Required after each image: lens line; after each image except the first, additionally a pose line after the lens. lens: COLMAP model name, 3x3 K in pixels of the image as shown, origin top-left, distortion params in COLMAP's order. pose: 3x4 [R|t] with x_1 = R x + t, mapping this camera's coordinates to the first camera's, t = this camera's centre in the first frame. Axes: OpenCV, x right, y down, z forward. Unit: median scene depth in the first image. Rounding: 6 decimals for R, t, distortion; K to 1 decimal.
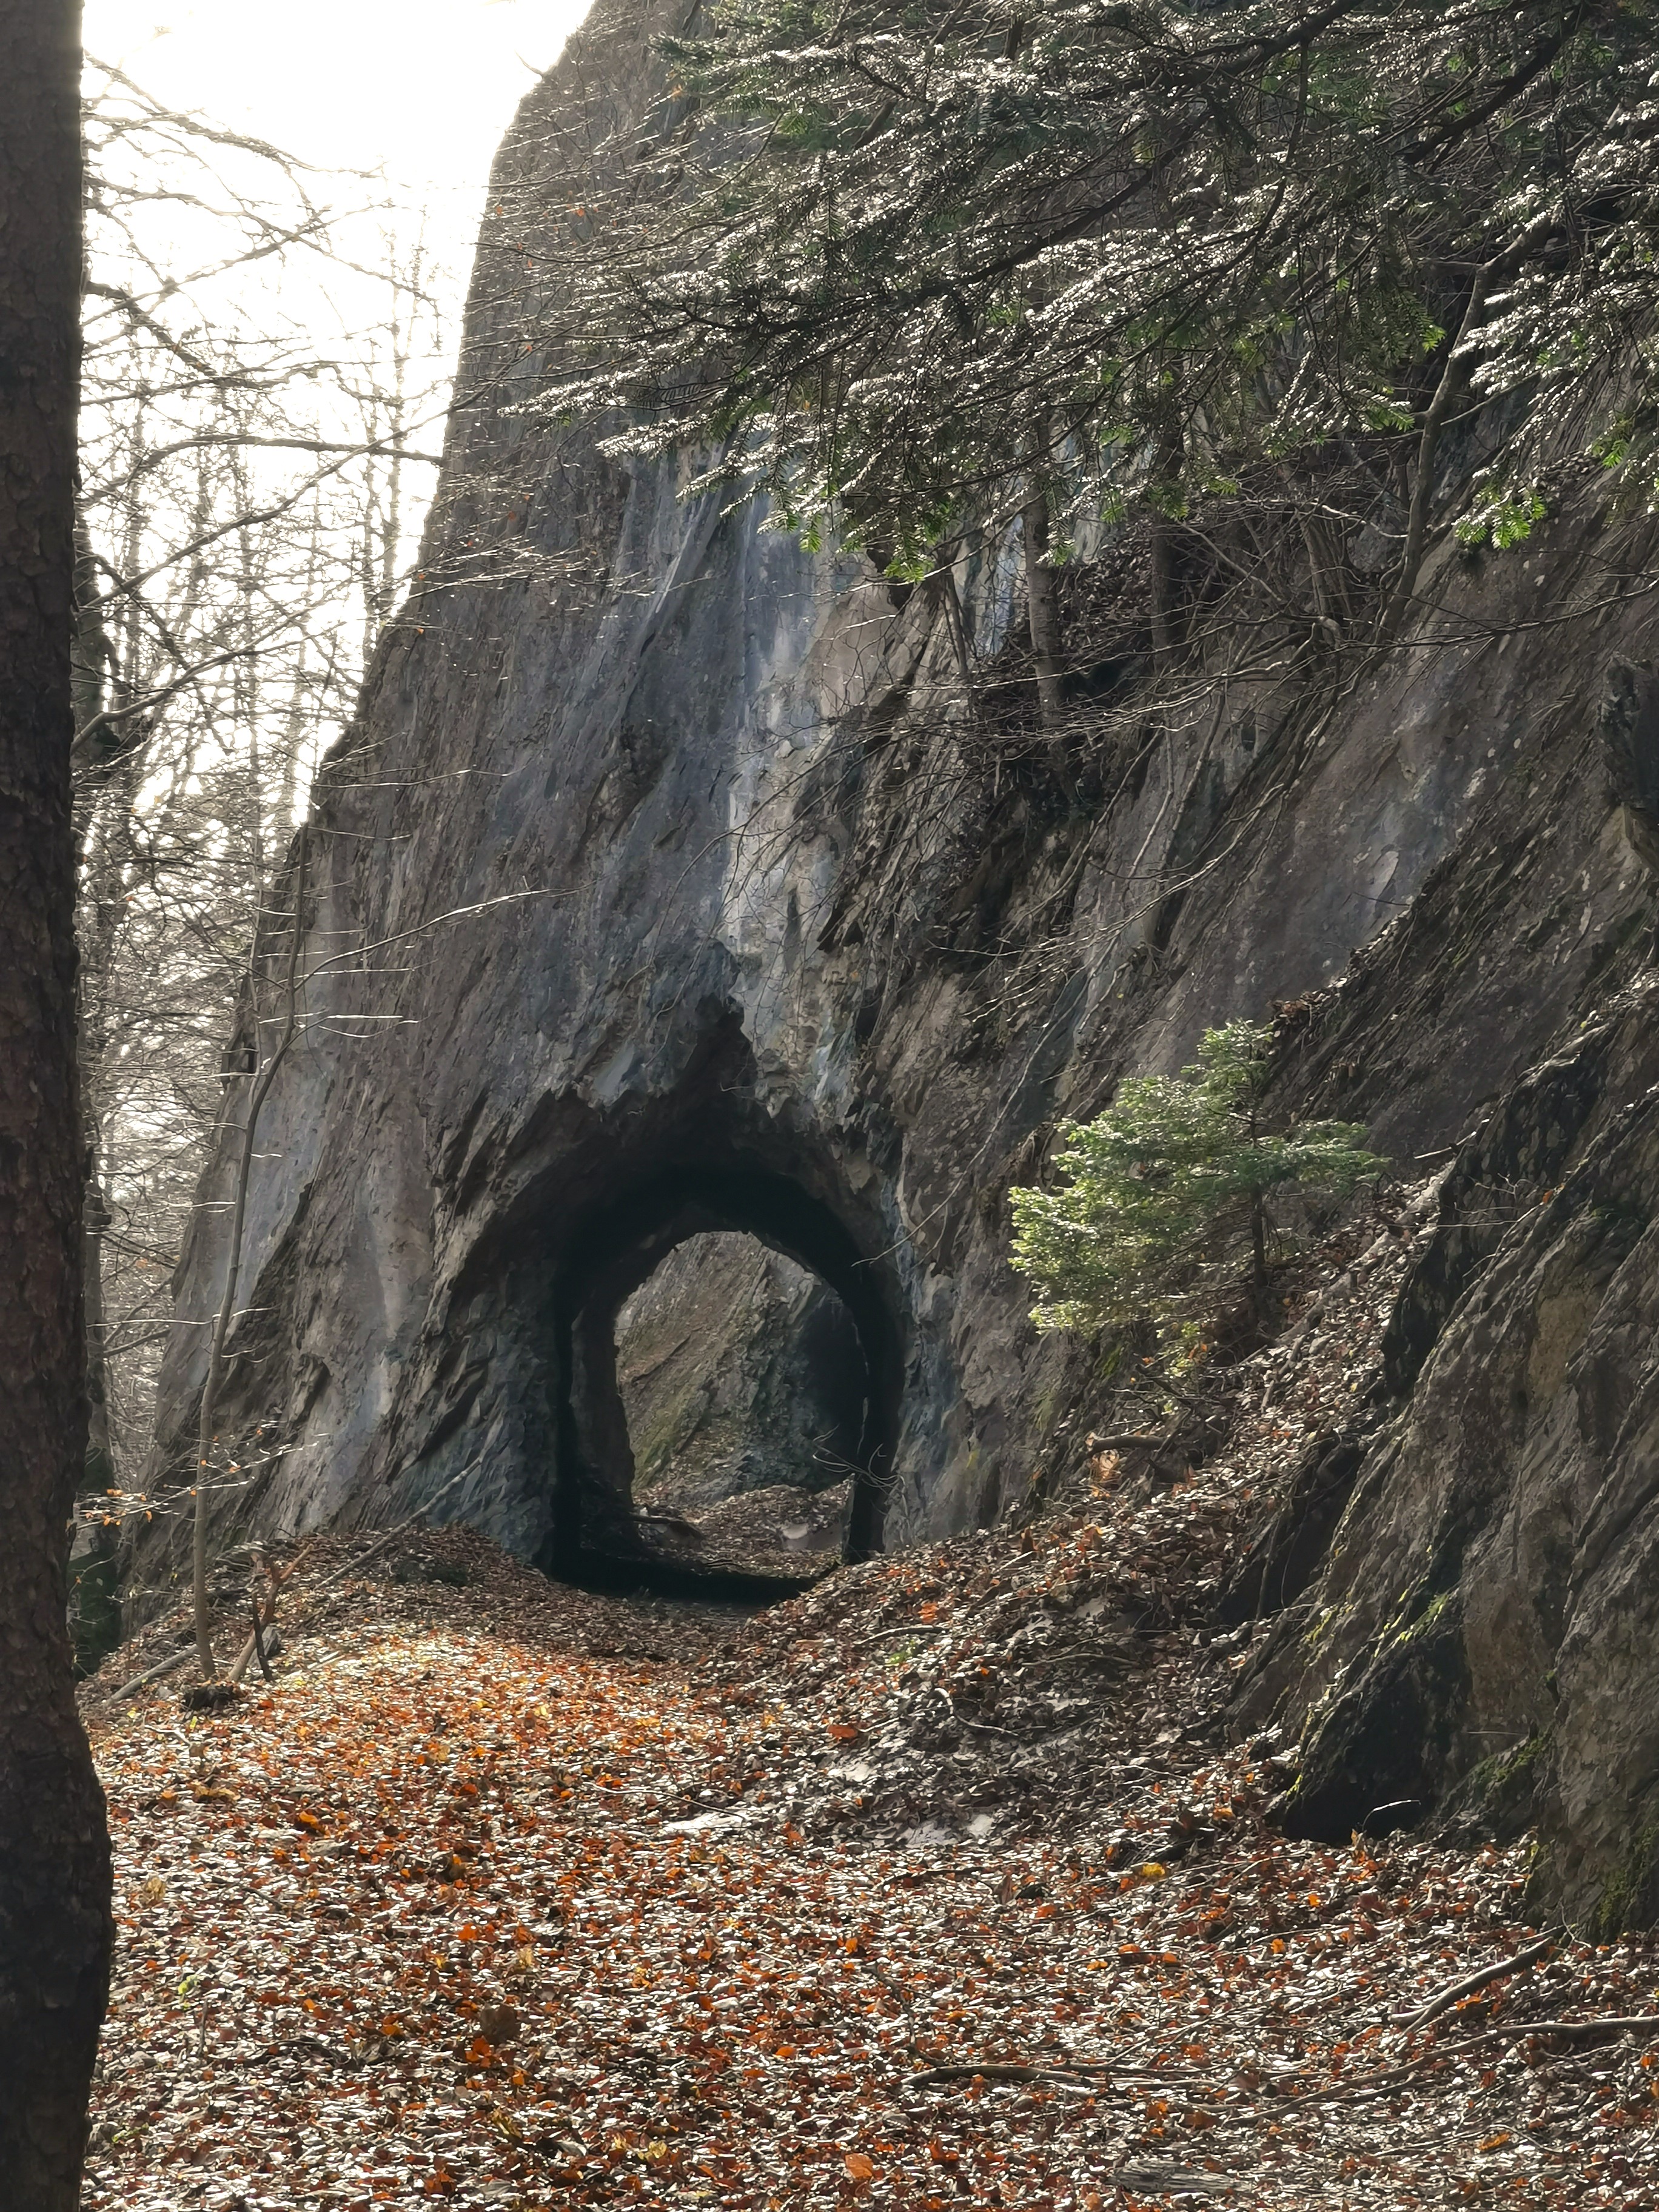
lens RADIAL K [[8673.2, 0, 829.5], [0, 8673.2, 1106.0], [0, 0, 1]] dist [0.076783, 0.043499]
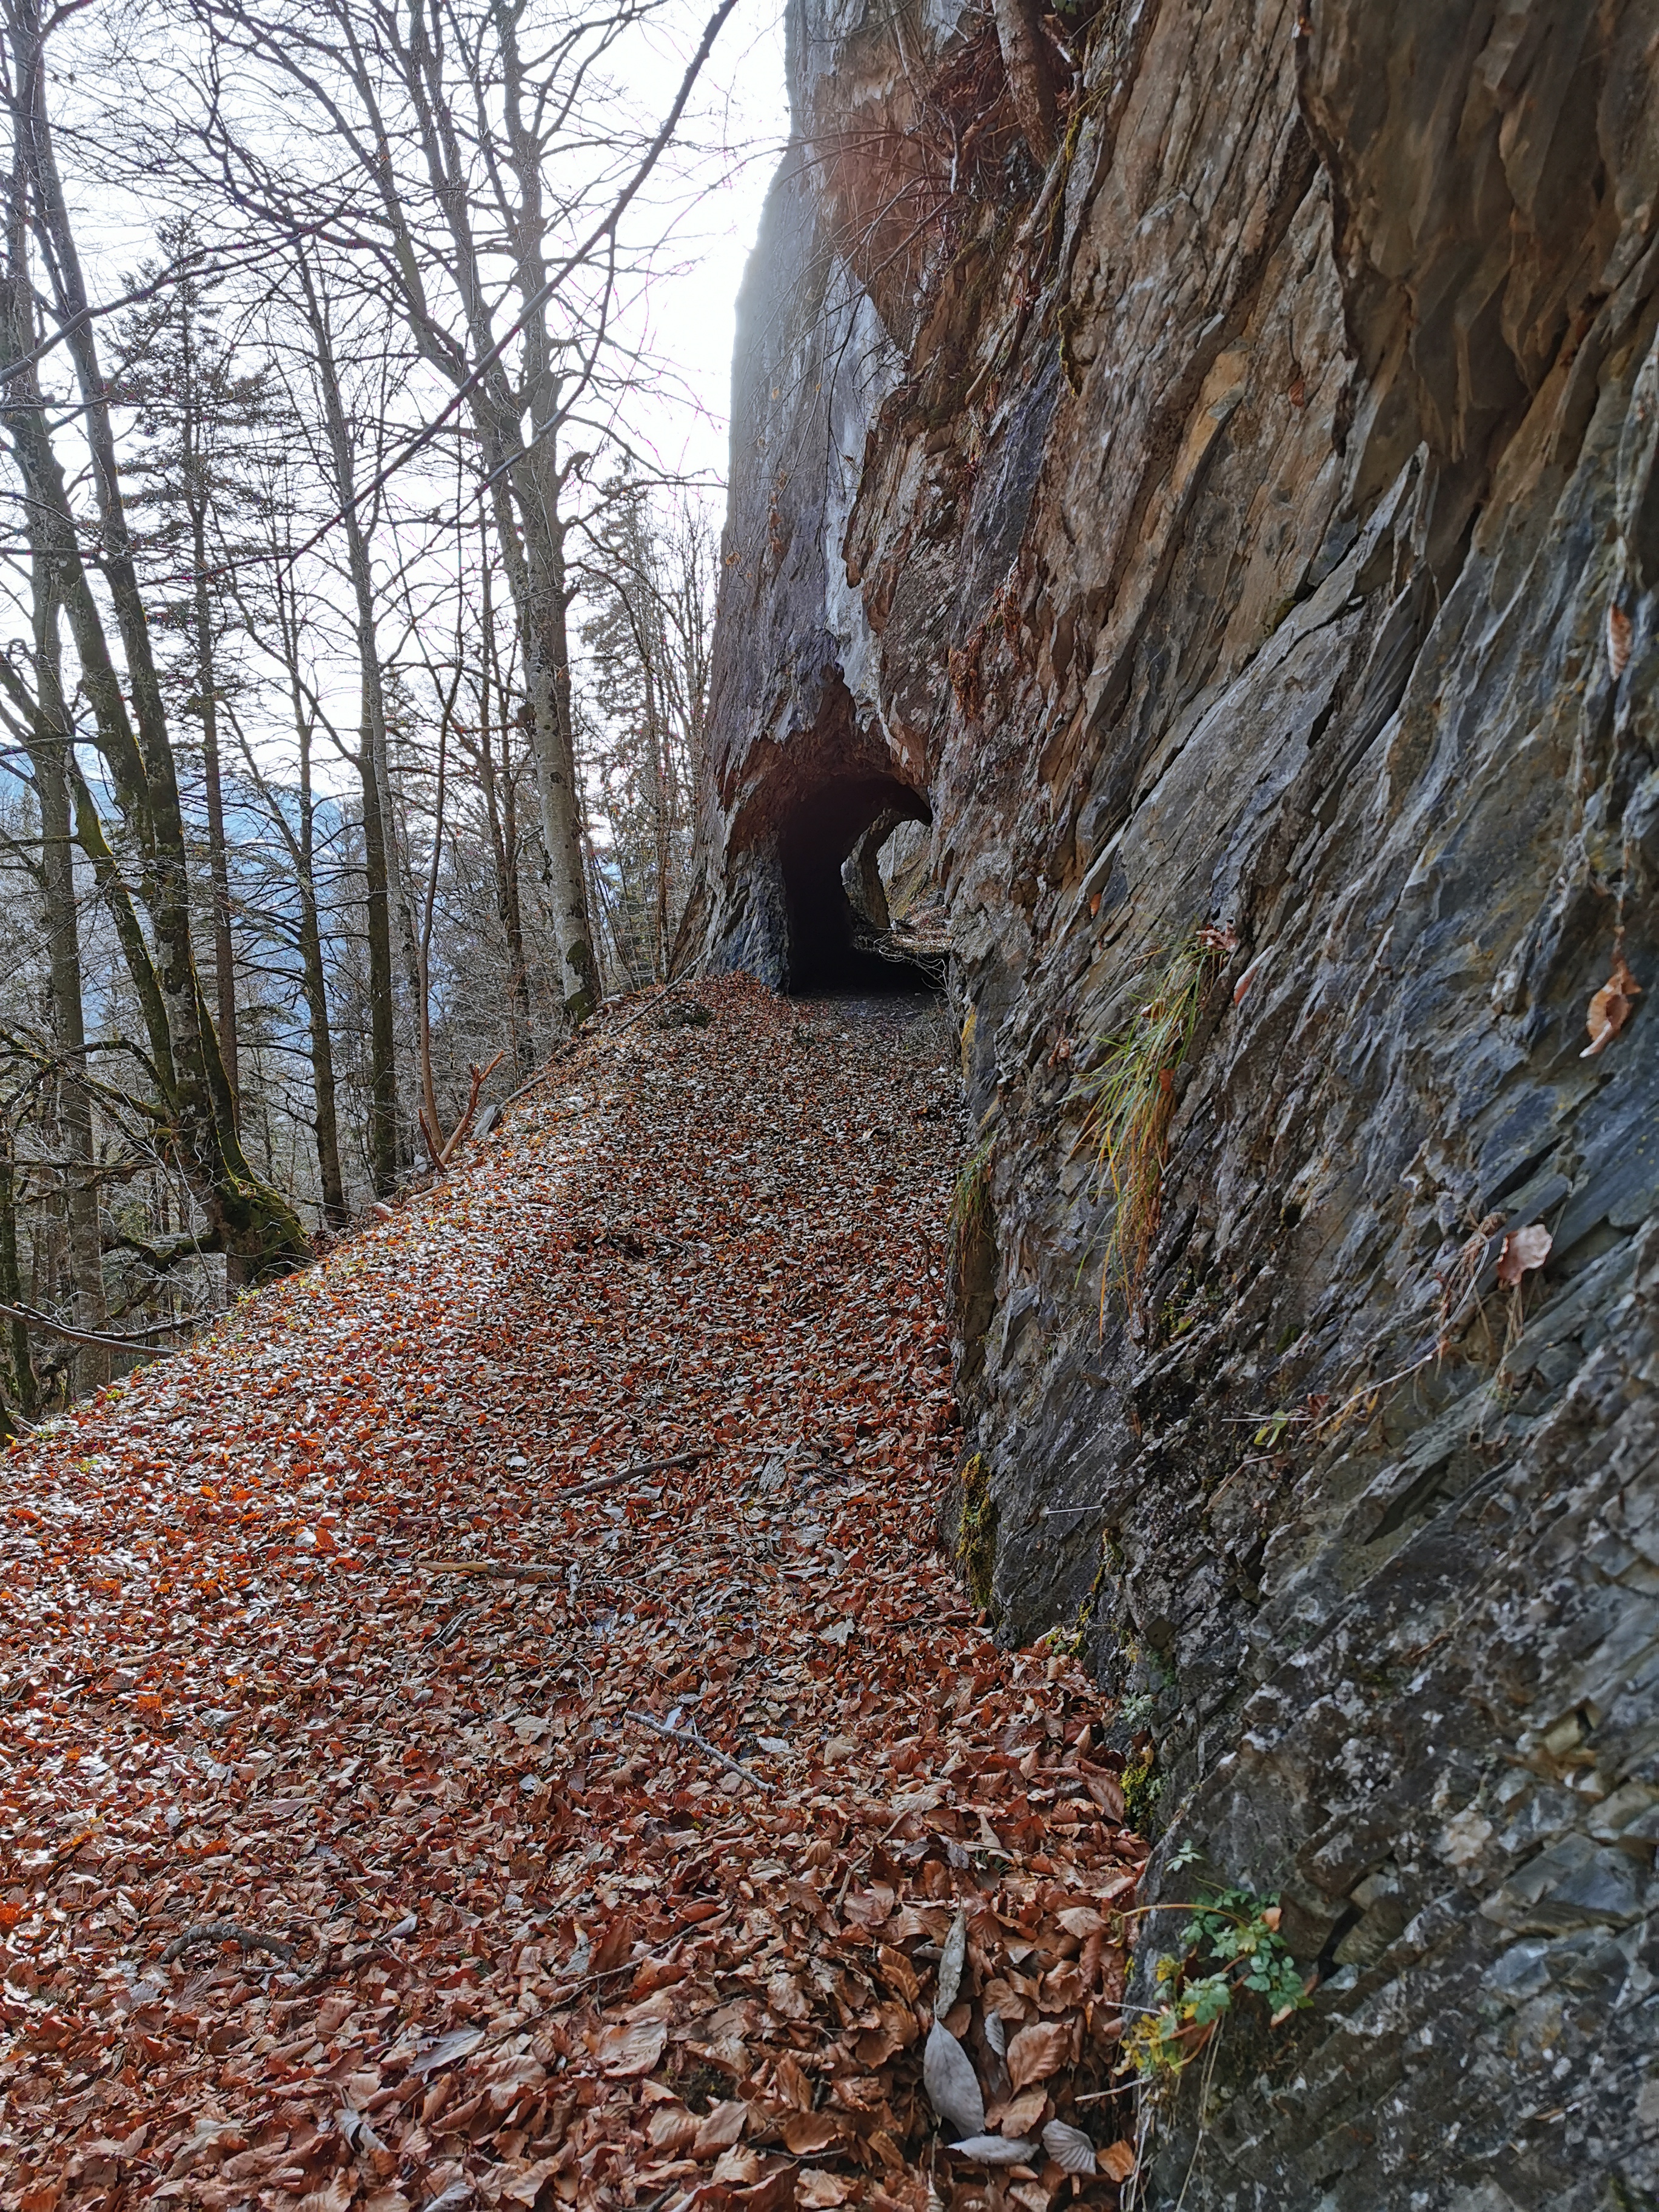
lens RADIAL K [[1698.4, 0, 829.5], [0, 1698.4, 1106.0], [0, 0, 1]] dist [0.008604, 0.001124]
pose [[0.992914, -0.065397, -0.099223, 0.013943], [0.081358, 0.982685, 0.166466, 0.016483], [0.086619, -0.173359, 0.981042, 0.639764]]
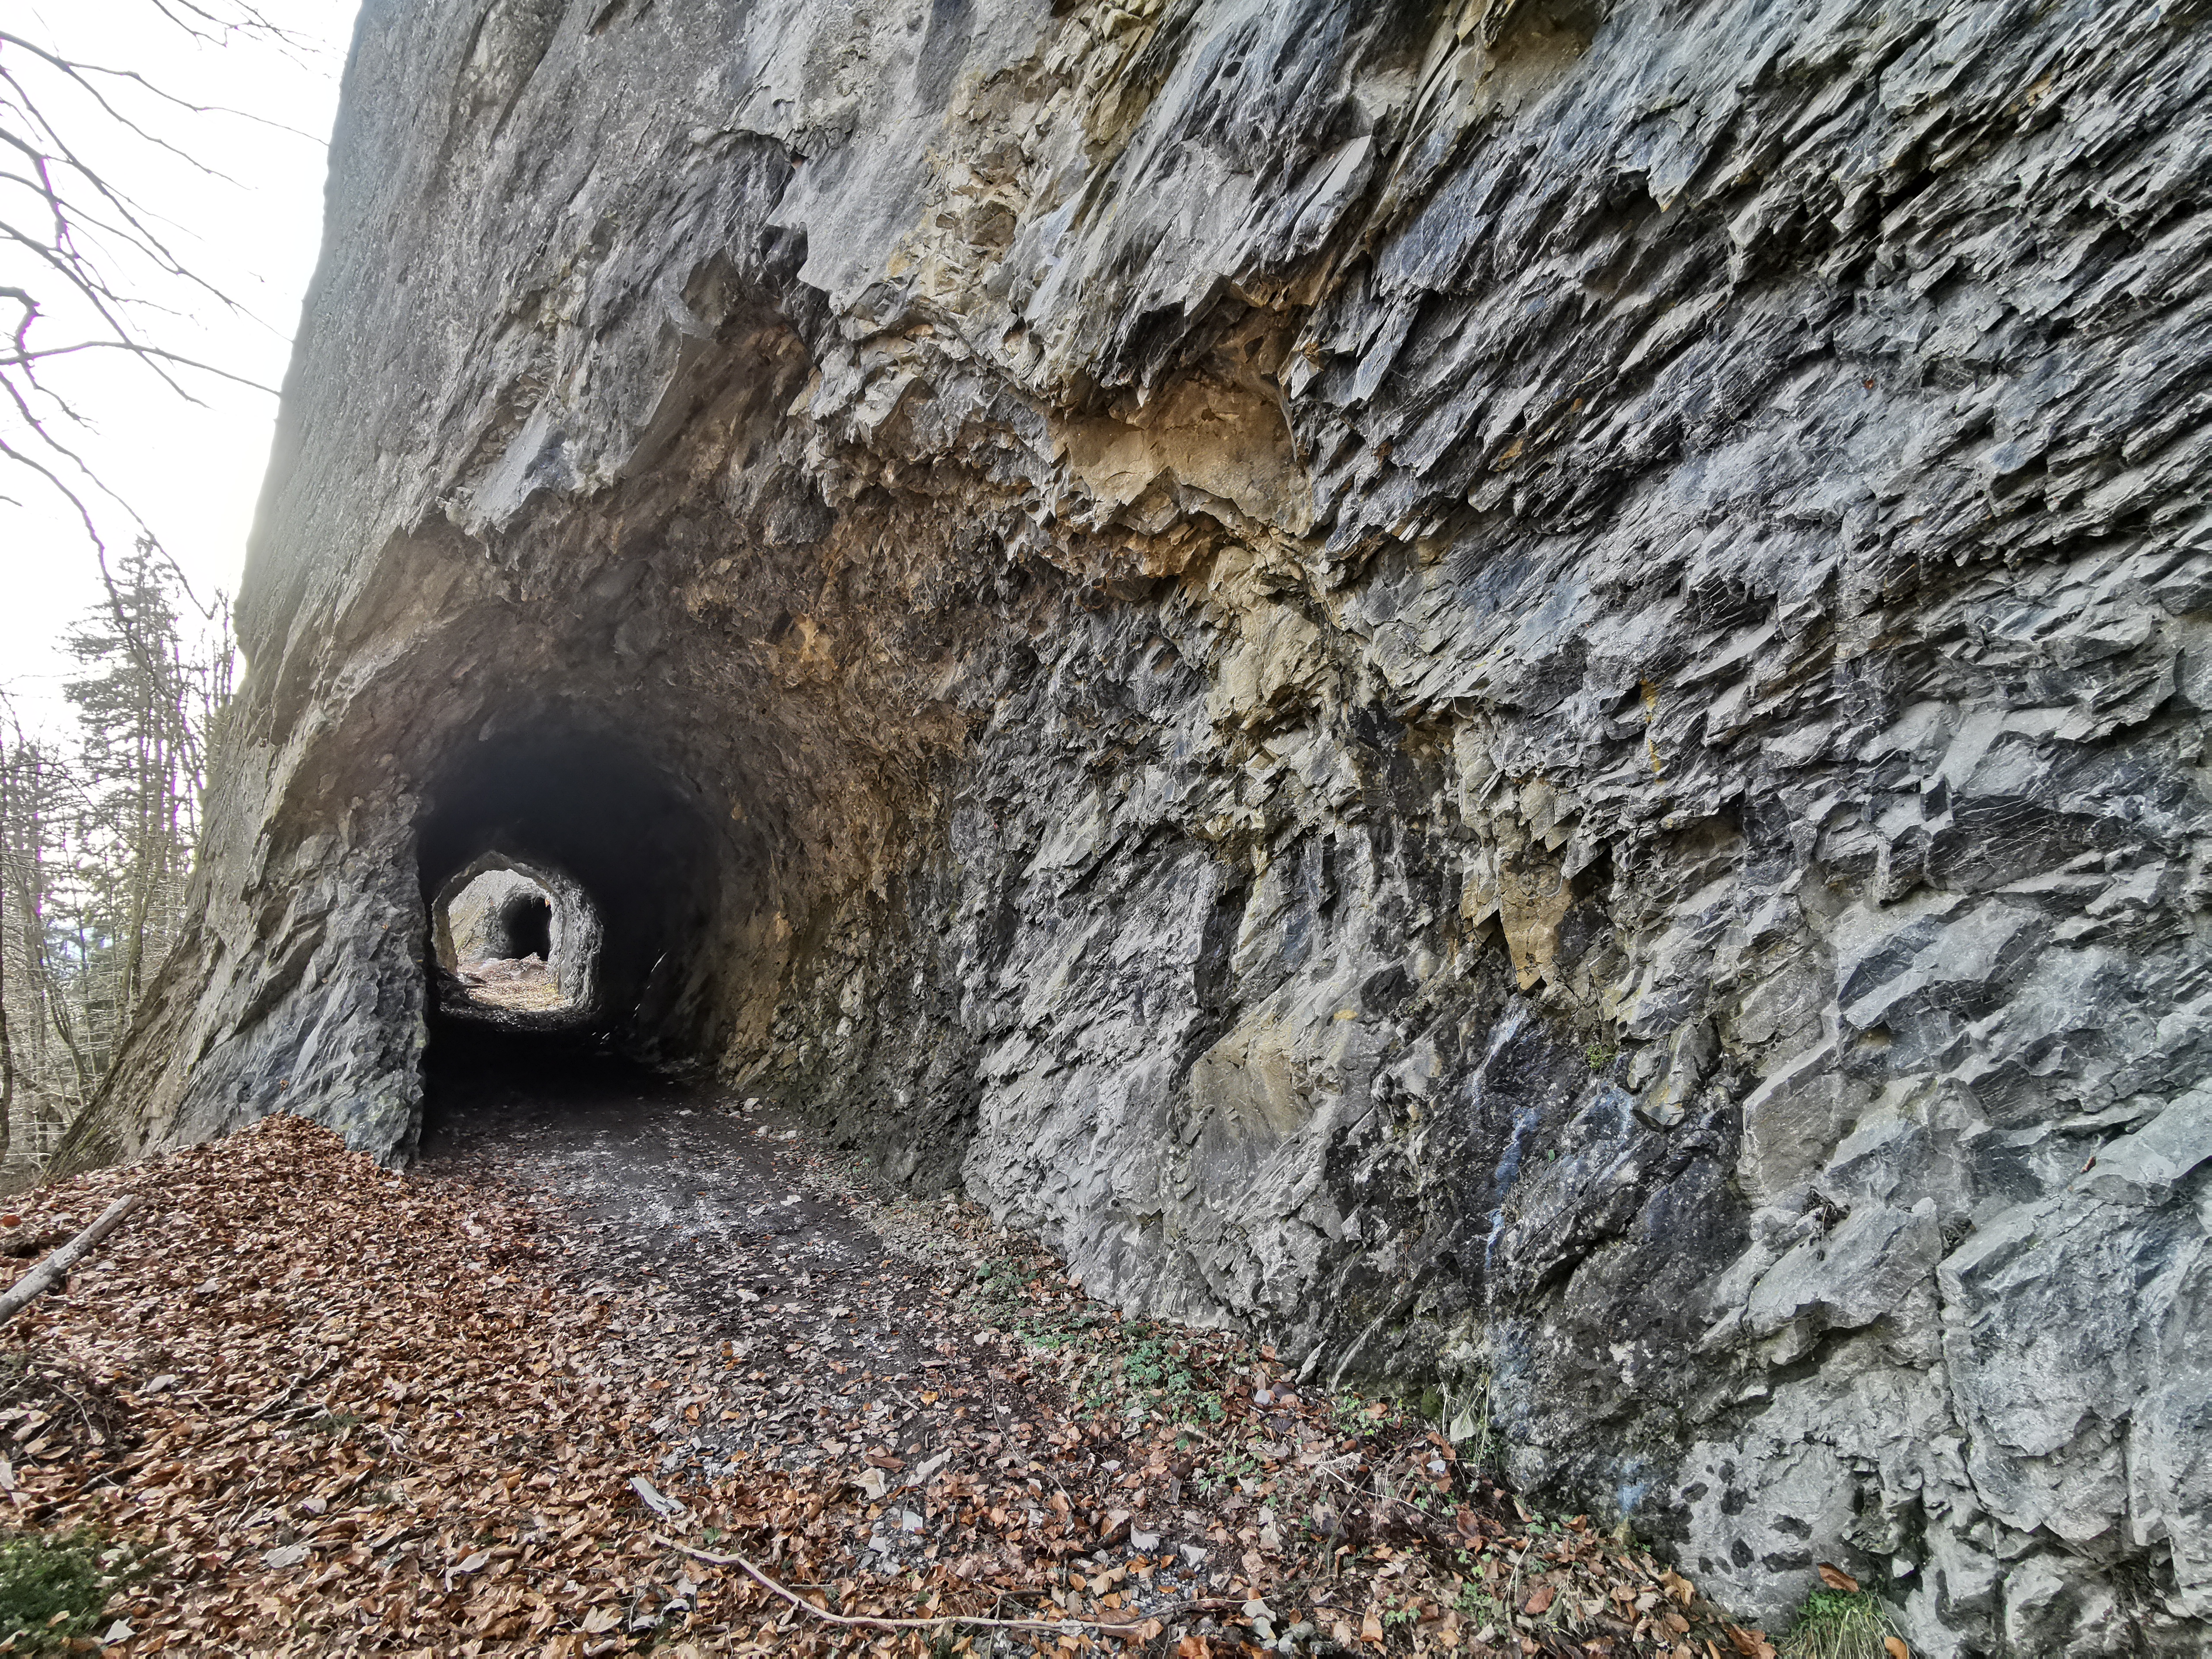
lens RADIAL K [[1001.7, 0, 1106.0], [0, 1001.7, 829.5], [0, 0, 1]] dist [0.001445, 0.000547]
pose [[0.842476, -0.026351, 0.538090, -0.028474], [0.050234, 0.998294, -0.029762, 0.028852], [-0.536387, 0.052104, 0.842362, 0.905826]]
